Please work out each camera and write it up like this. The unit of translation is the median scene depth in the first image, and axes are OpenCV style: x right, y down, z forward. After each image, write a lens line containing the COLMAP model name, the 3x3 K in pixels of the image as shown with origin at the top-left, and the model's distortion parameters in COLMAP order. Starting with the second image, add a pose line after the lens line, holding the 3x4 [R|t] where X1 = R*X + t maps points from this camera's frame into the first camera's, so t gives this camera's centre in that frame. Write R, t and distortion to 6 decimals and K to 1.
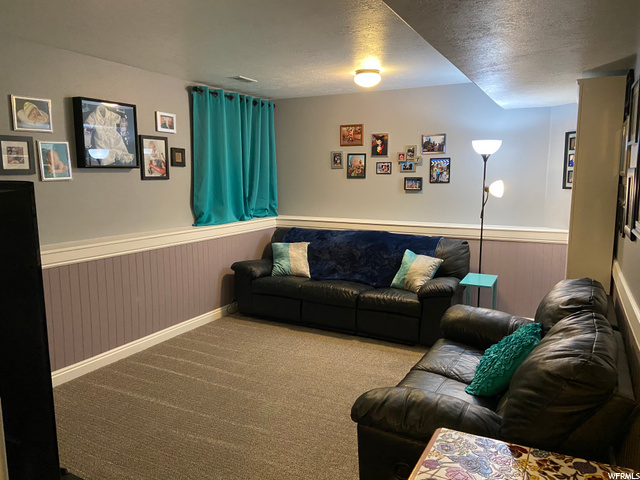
lens RADIAL K [[479.7, 0, 318.7], [0, 479.7, 237.2], [0, 0, 1]] dist [0.008031, -0.004967]
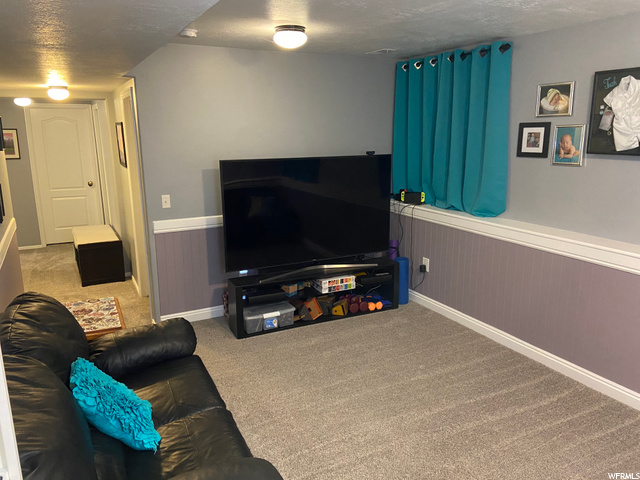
lens RADIAL K [[479.7, 0, 318.7], [0, 479.7, 237.2], [0, 0, 1]] dist [0.008031, -0.004967]
pose [[-0.570663, 0.188925, -0.799156, 0.582847], [-0.101578, 0.949461, 0.296993, -0.232256], [0.814877, 0.250660, -0.522632, 1.210921]]
